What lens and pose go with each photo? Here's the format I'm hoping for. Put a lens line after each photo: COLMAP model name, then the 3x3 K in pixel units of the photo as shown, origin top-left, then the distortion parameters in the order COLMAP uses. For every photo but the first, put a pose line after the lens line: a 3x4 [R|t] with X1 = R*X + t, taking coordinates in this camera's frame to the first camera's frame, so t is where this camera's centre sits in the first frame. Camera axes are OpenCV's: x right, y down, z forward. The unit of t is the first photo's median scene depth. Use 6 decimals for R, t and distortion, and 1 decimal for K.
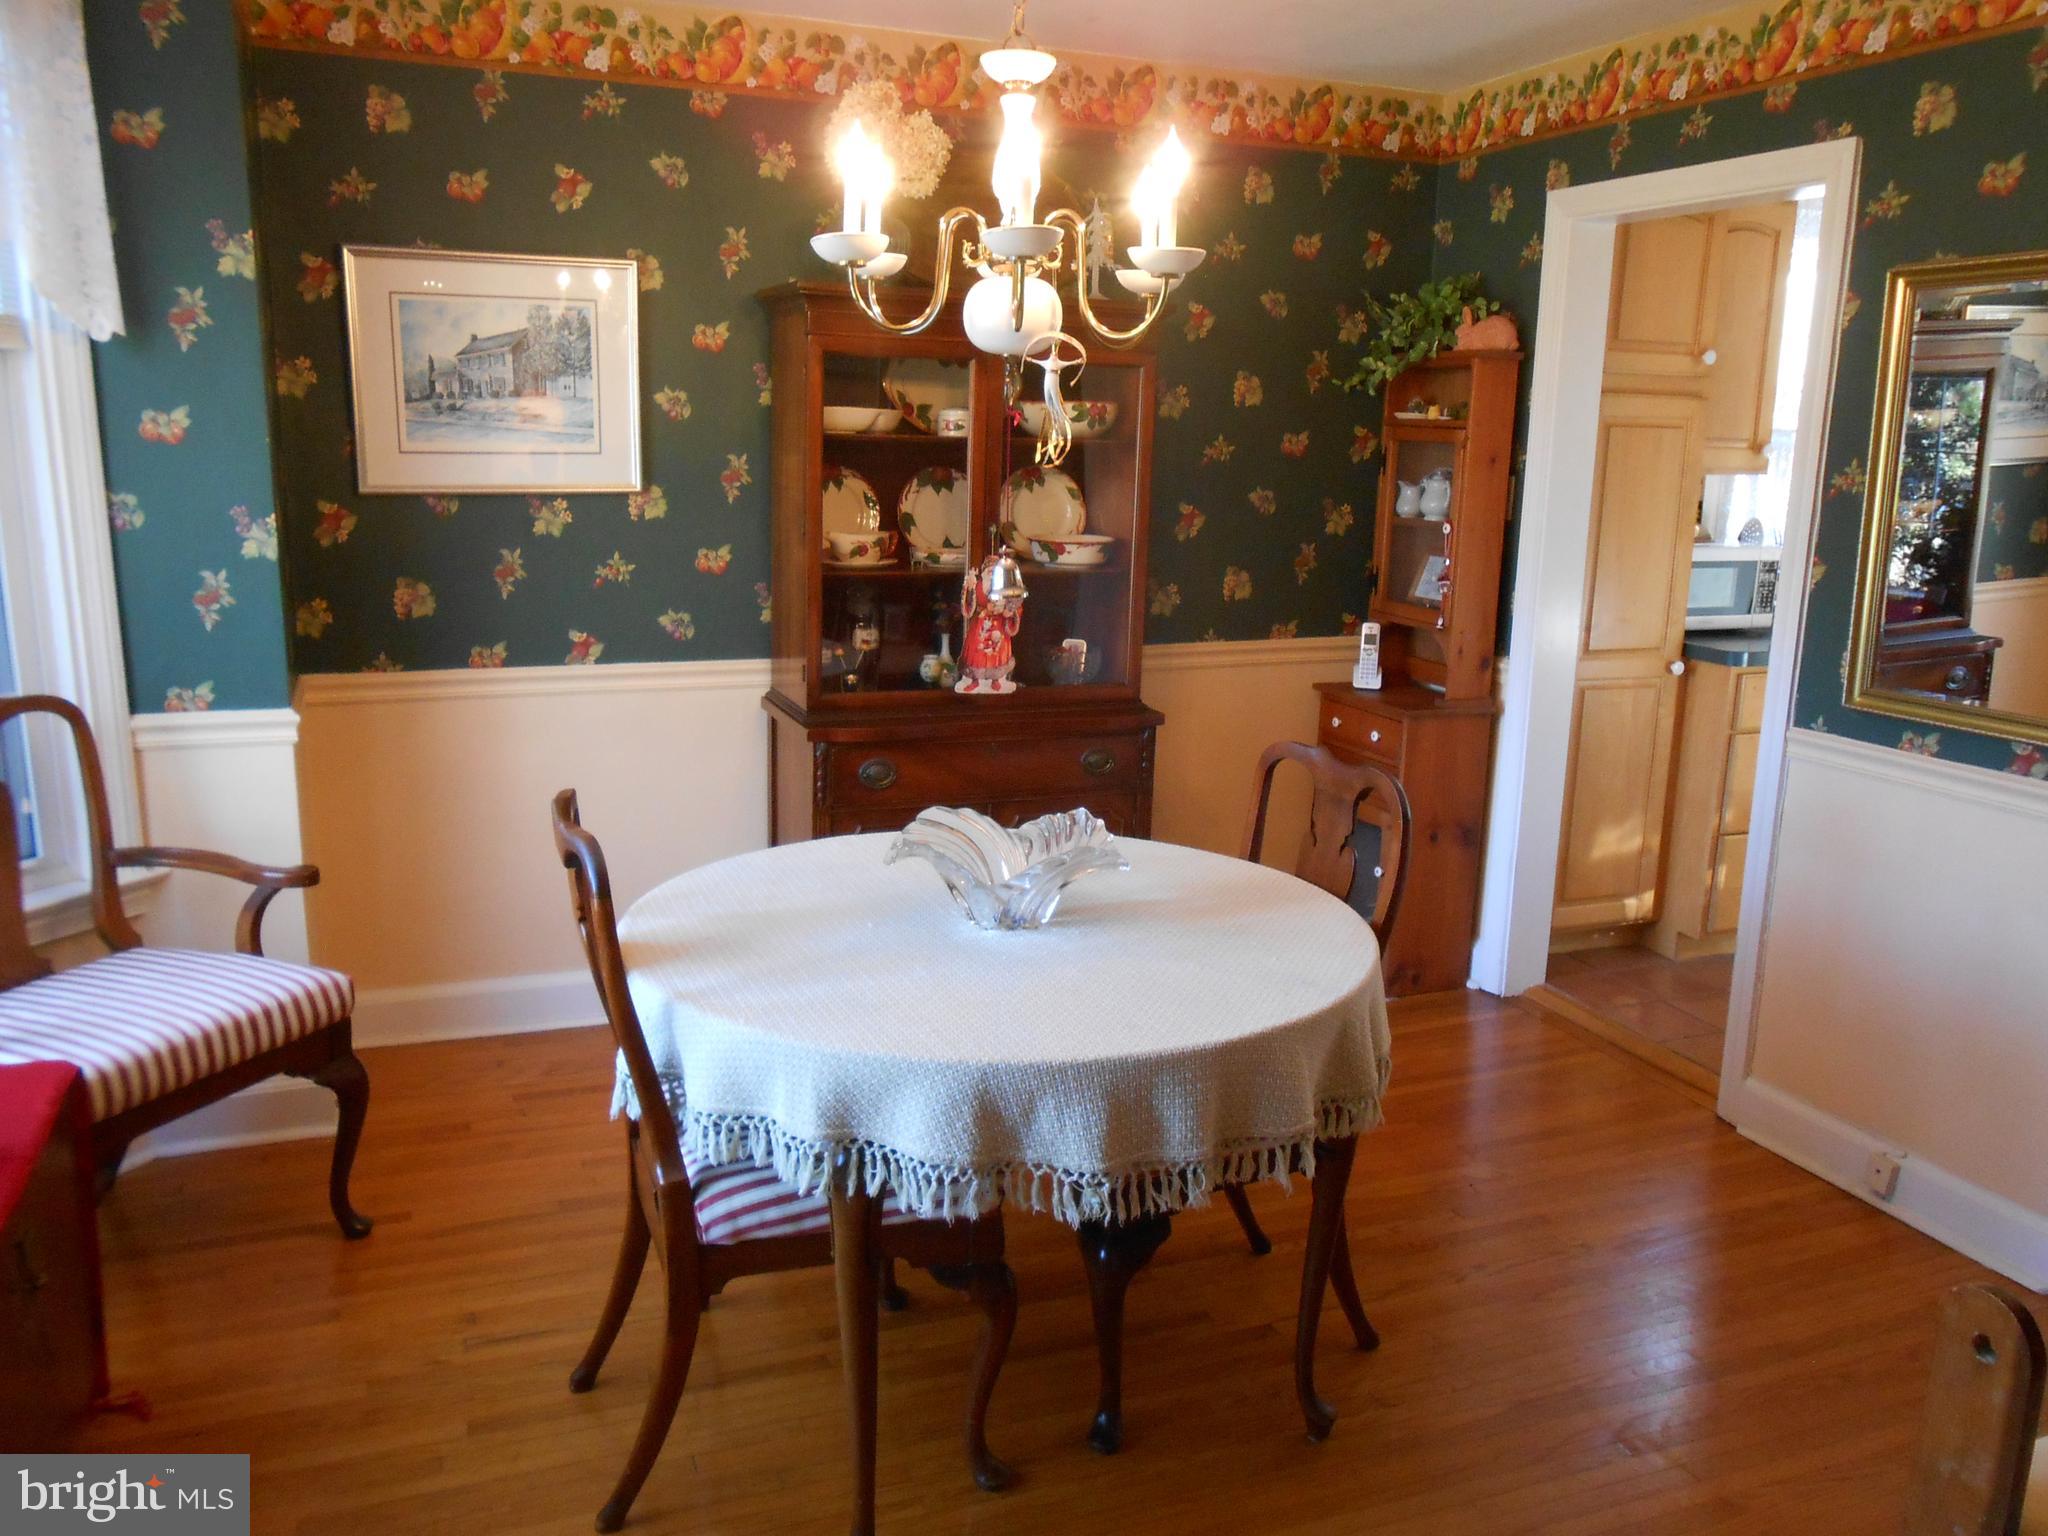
lens RADIAL K [[1595.0, 0, 1037.1], [0, 1595.0, 770.4], [0, 0, 1]] dist [-0.048378, 0.062491]
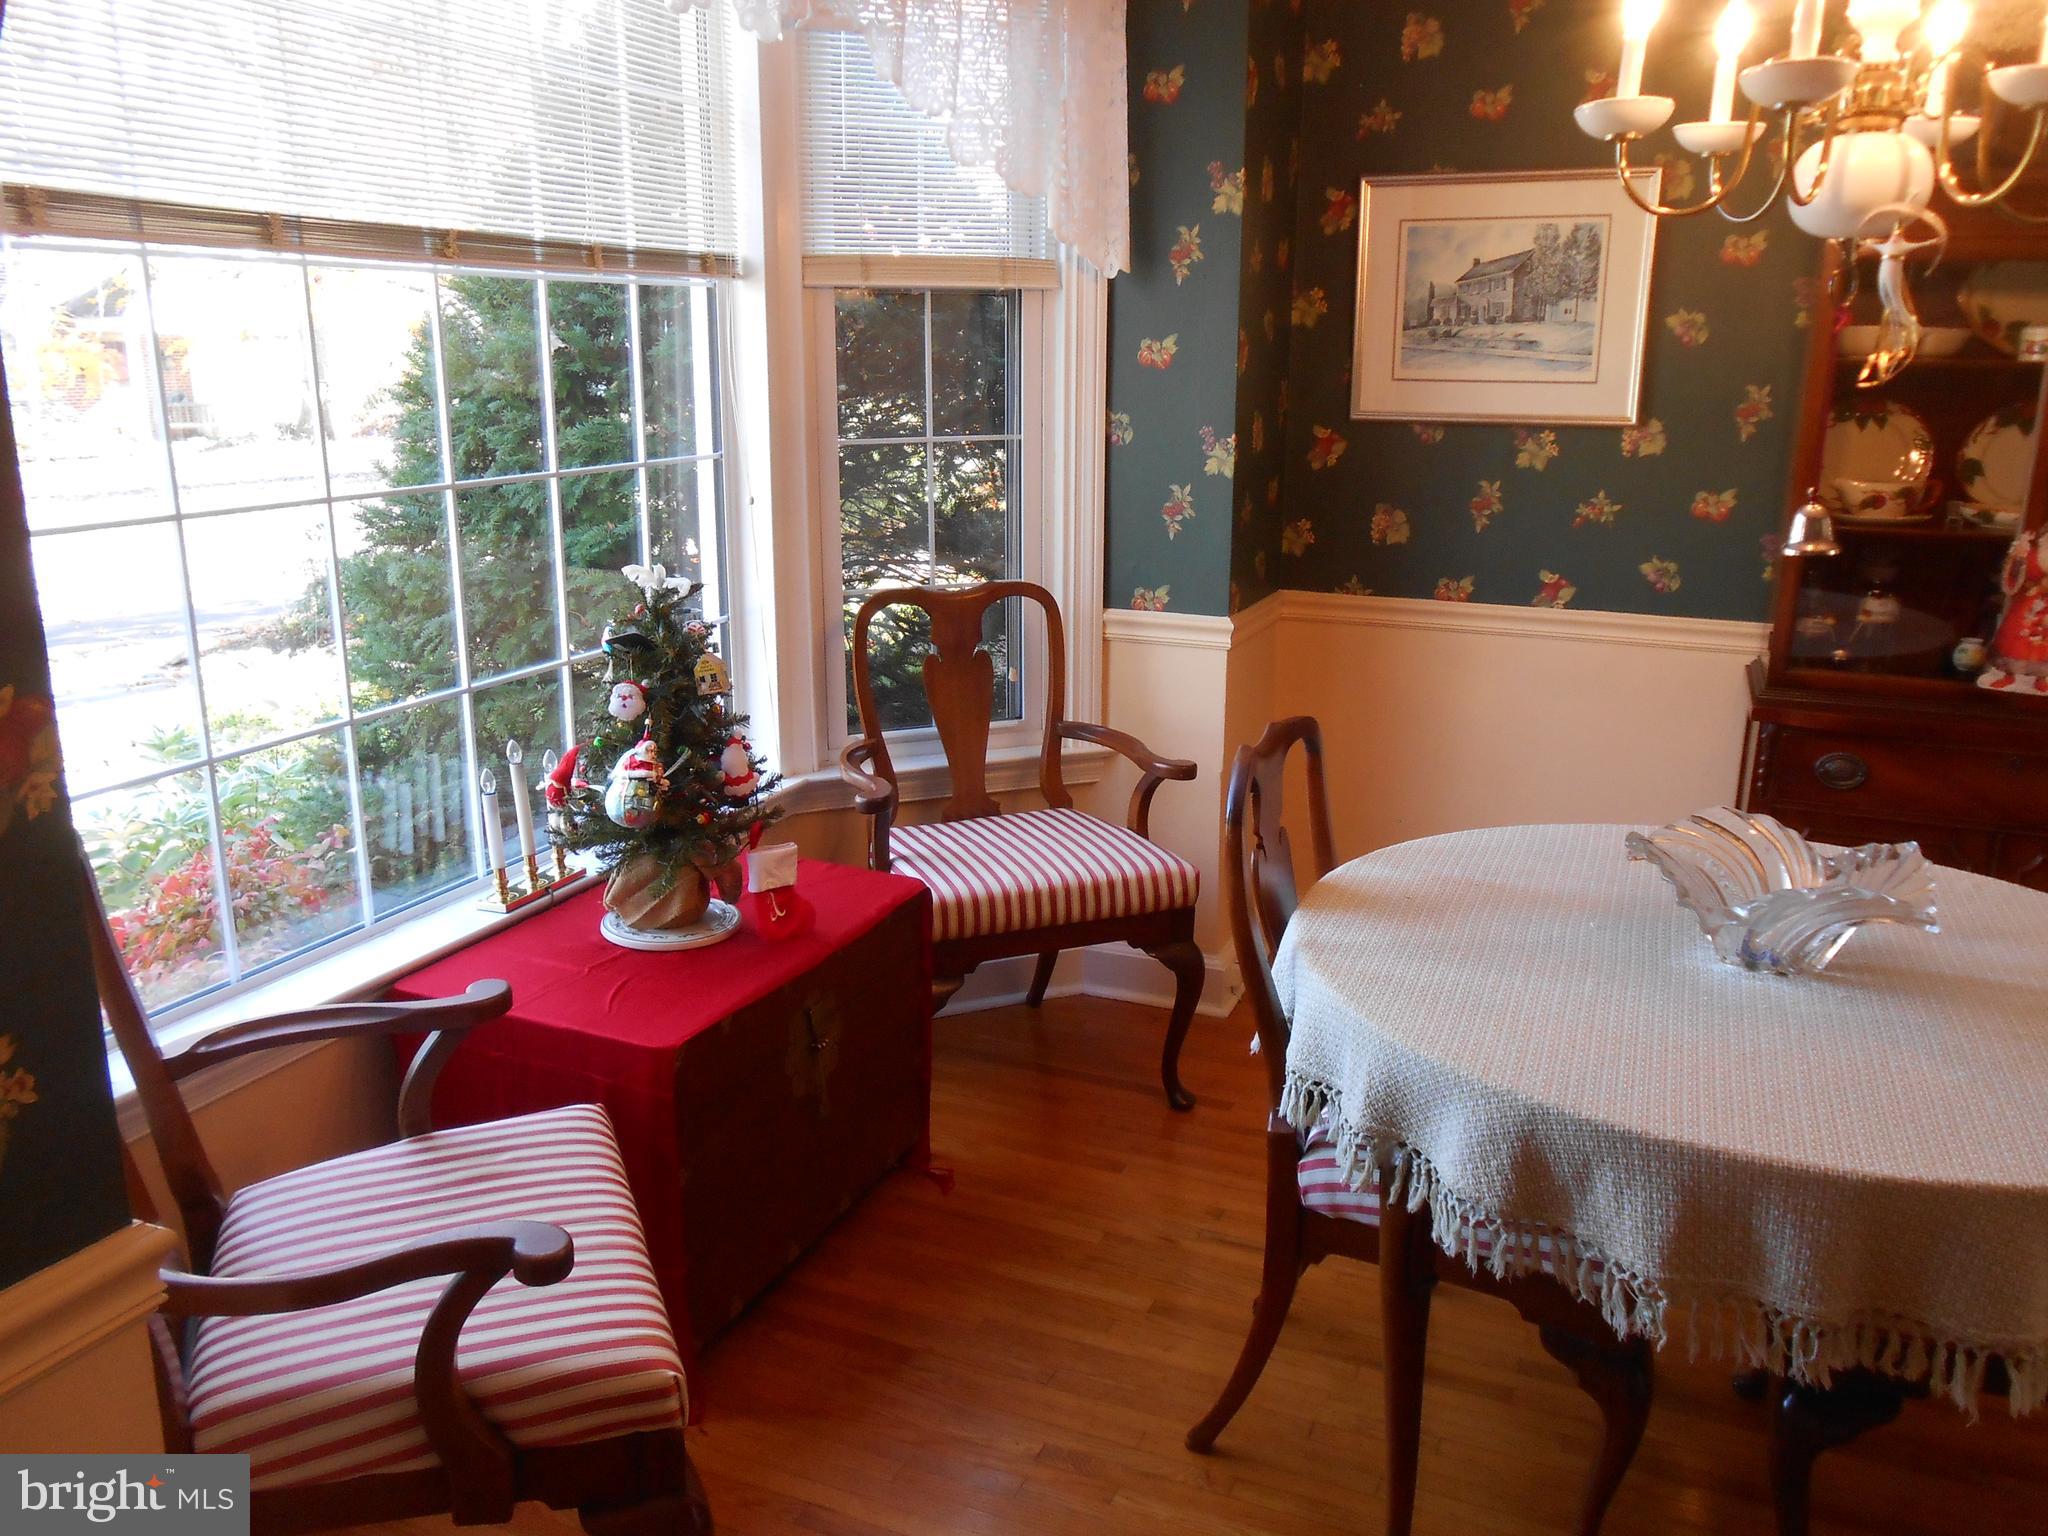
lens RADIAL K [[1595.0, 0, 1037.1], [0, 1595.0, 770.4], [0, 0, 1]] dist [-0.048378, 0.062491]
pose [[0.713293, 0.162862, -0.681681, 0.169304], [-0.140811, 0.986095, 0.088249, -0.012204], [0.686575, 0.033041, 0.726307, 0.115181]]
